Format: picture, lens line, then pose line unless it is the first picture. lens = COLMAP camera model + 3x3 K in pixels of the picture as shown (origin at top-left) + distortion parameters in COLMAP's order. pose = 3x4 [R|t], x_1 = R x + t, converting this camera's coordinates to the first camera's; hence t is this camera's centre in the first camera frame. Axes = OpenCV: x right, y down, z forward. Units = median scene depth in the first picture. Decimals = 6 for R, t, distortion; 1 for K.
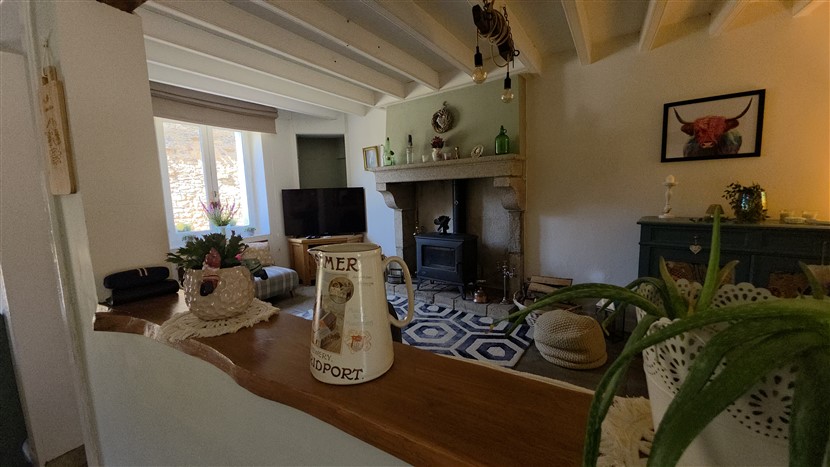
lens RADIAL K [[339.9, 0, 417.9], [0, 339.9, 229.0], [0, 0, 1]] dist [0.011019, -0.005473]
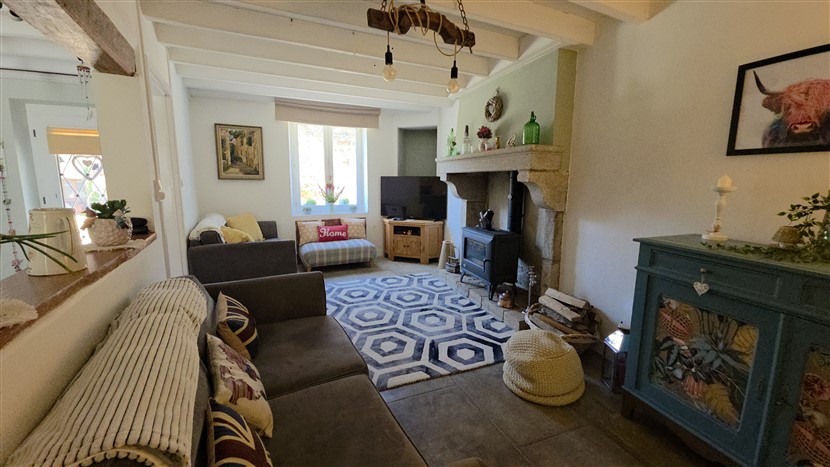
lens RADIAL K [[337.2, 0, 401.2], [0, 337.2, 229.3], [0, 0, 1]] dist [-0.001146, -0.000557]
pose [[0.833817, 0.119801, -0.538885, 0.418750], [-0.098777, 0.992792, 0.067872, -0.026859], [0.543132, -0.003364, 0.839641, 0.080095]]
